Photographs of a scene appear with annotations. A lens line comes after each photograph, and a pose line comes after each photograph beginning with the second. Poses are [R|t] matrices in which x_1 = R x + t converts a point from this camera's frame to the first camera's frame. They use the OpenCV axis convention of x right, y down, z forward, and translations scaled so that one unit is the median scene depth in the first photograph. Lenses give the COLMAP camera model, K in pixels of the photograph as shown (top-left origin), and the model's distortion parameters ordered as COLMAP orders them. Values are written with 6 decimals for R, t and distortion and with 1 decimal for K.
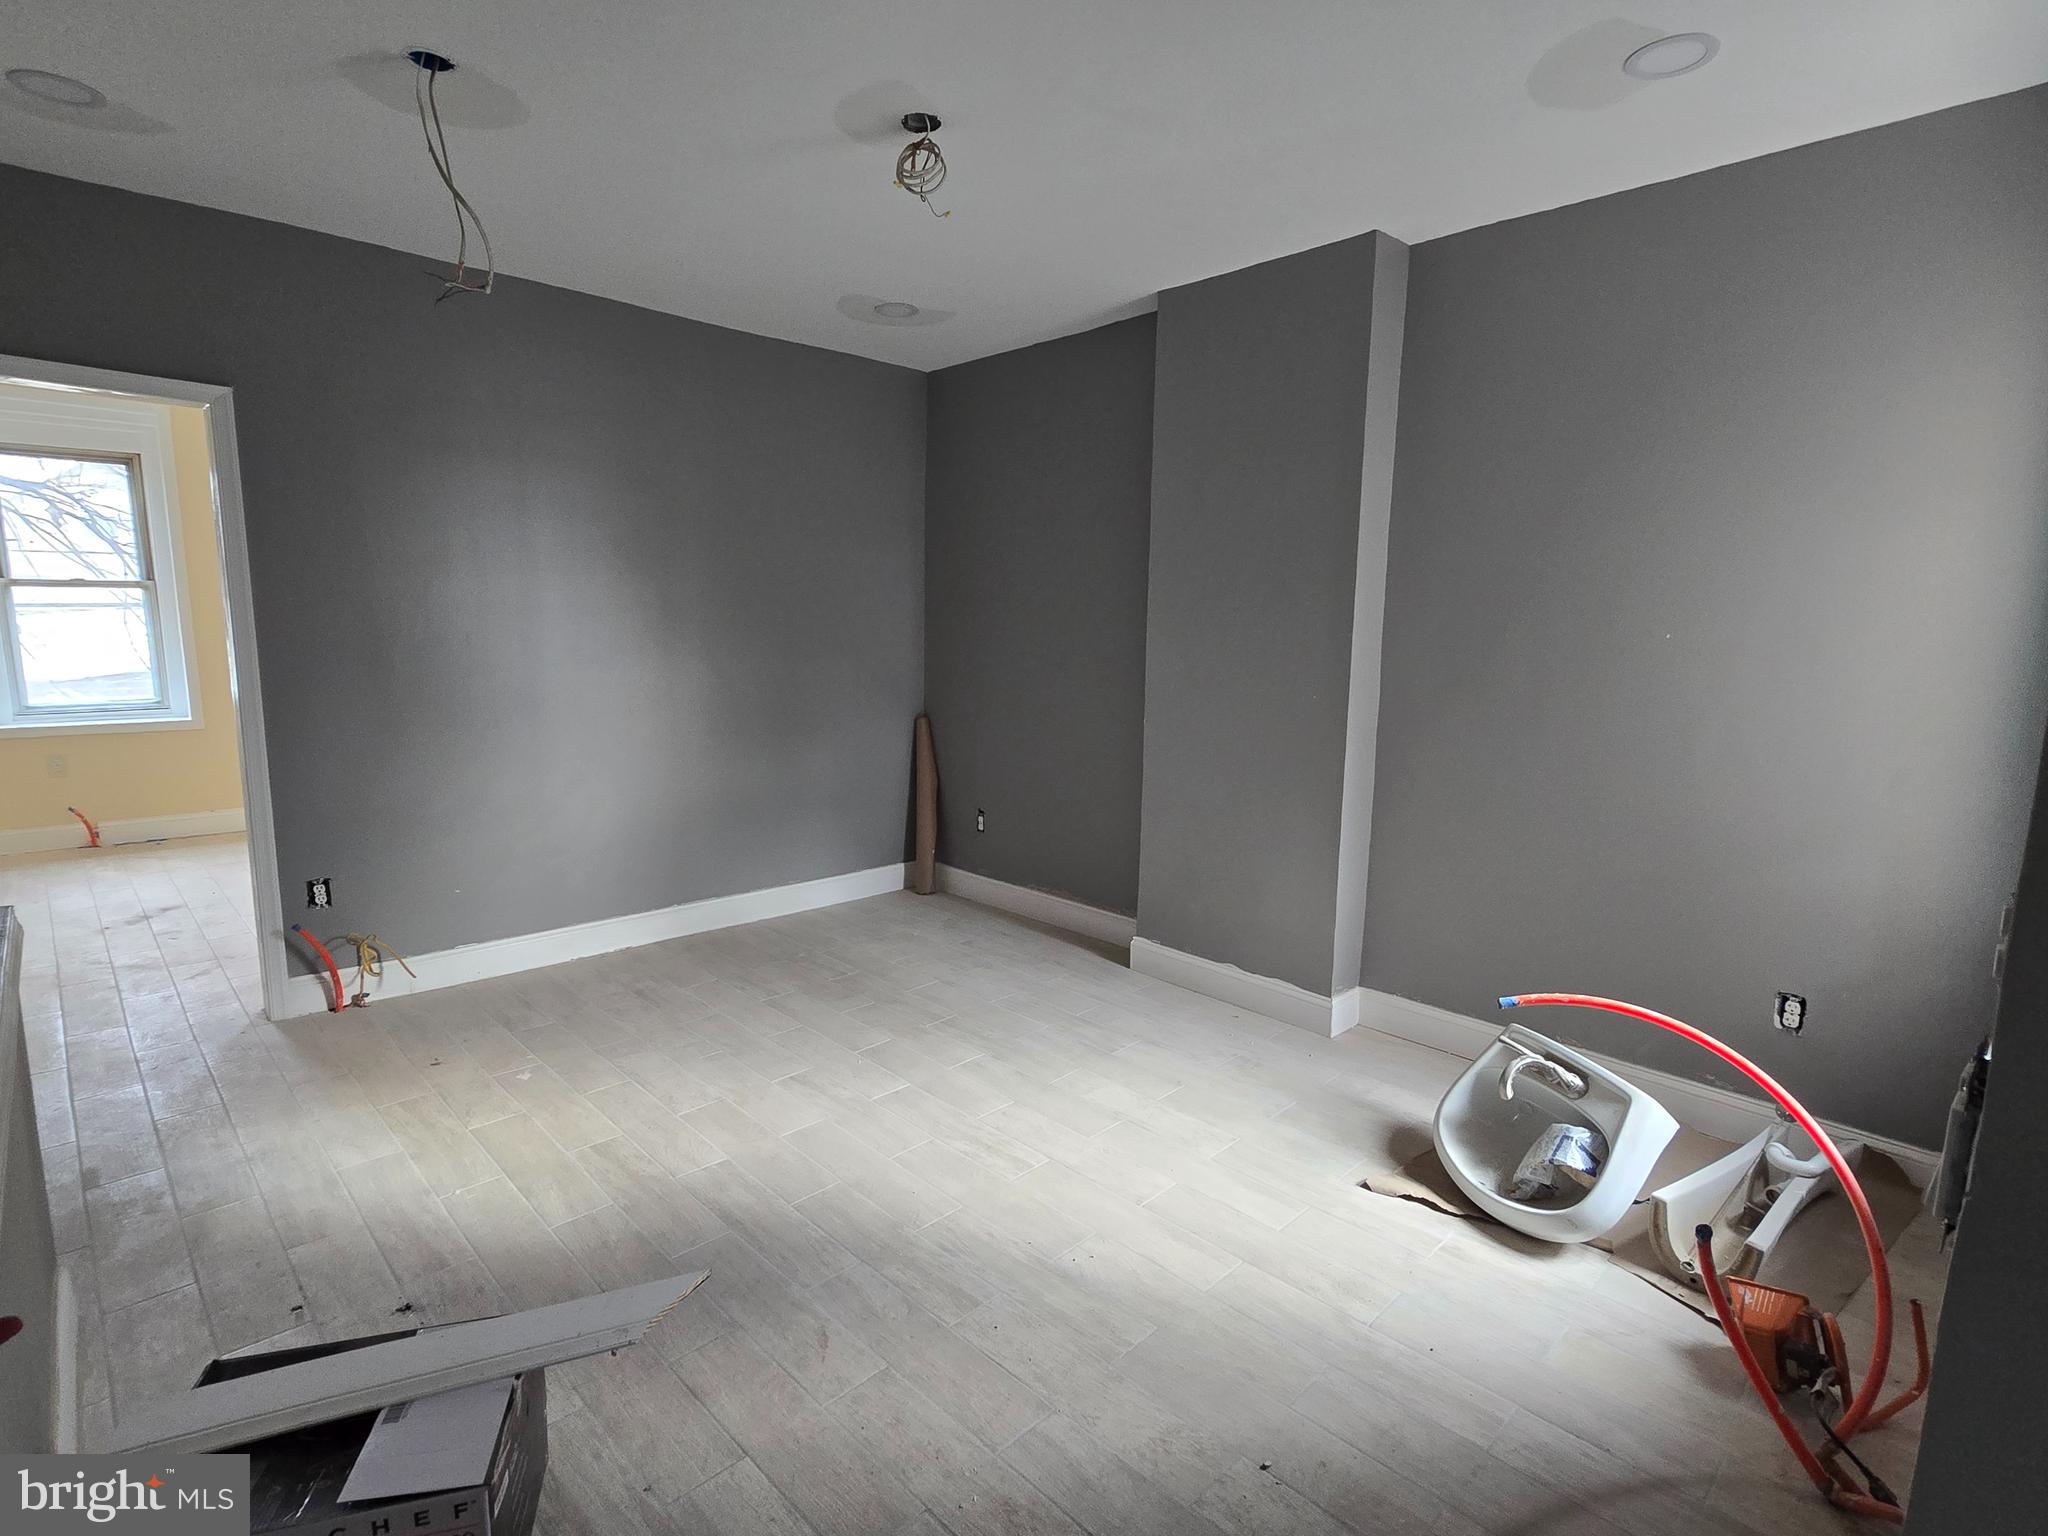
lens RADIAL K [[1039.3, 0, 1033.6], [0, 1039.3, 772.4], [0, 0, 1]] dist [-0.000911, -0.000480]
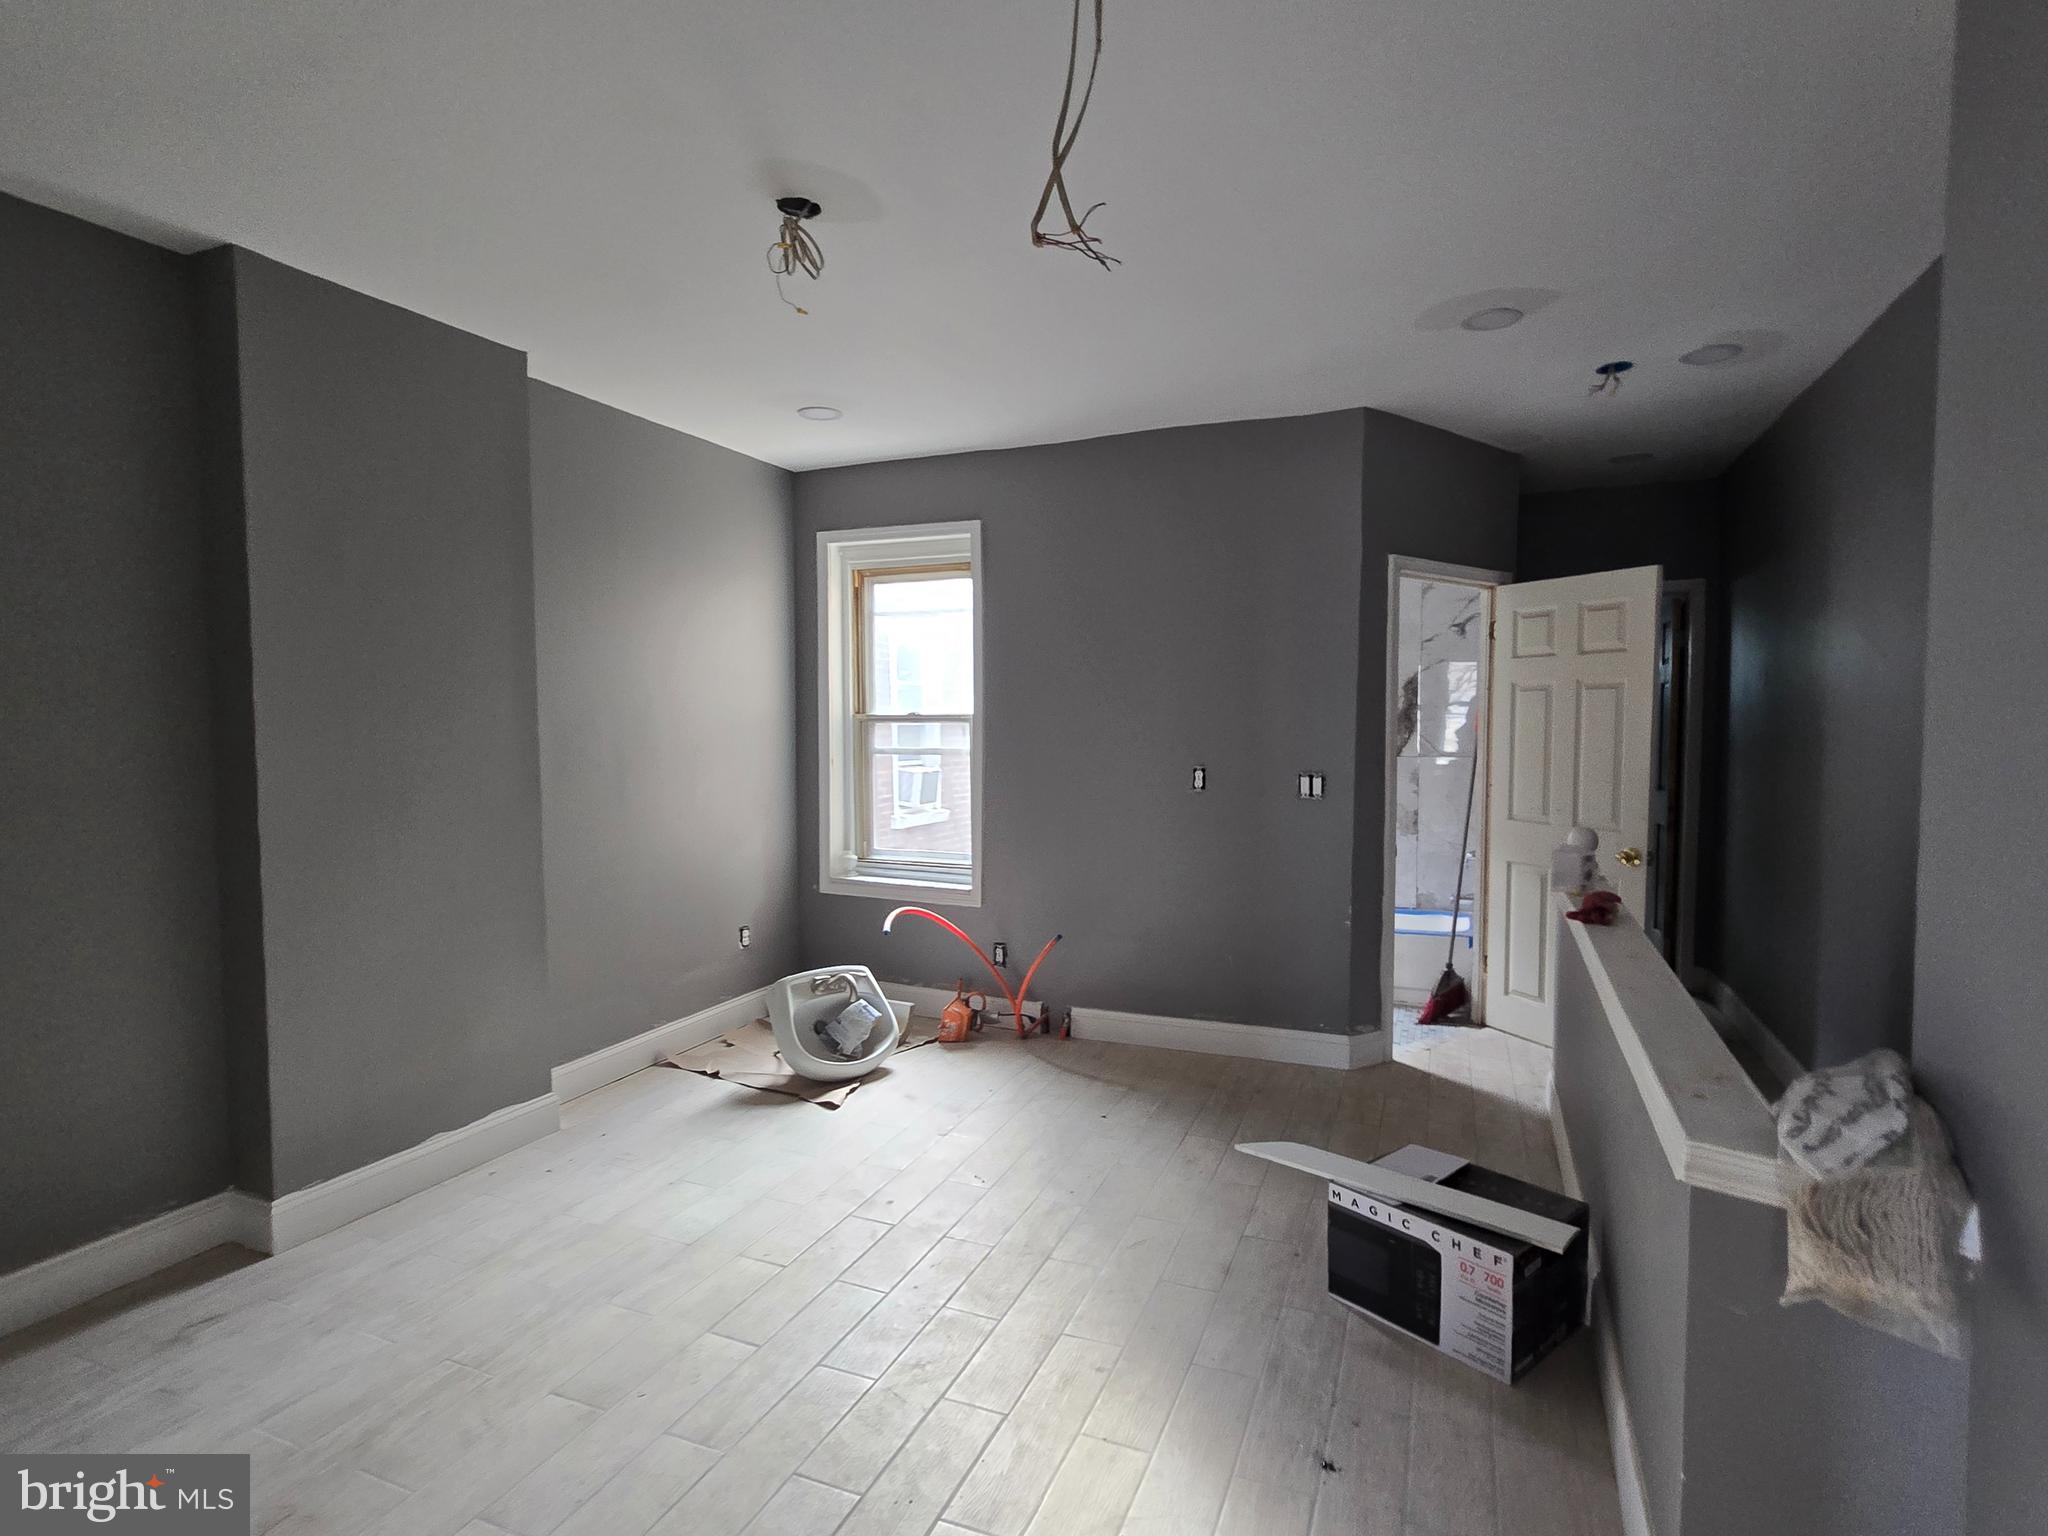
lens RADIAL K [[1039.3, 0, 1032.4], [0, 1039.3, 769.6], [0, 0, 1]] dist [-0.000911, -0.000480]
pose [[-0.396614, -0.060902, 0.915963, -0.846778], [0.134904, 0.983097, 0.123779, -0.159846], [-0.908019, 0.172660, -0.381694, 0.958269]]
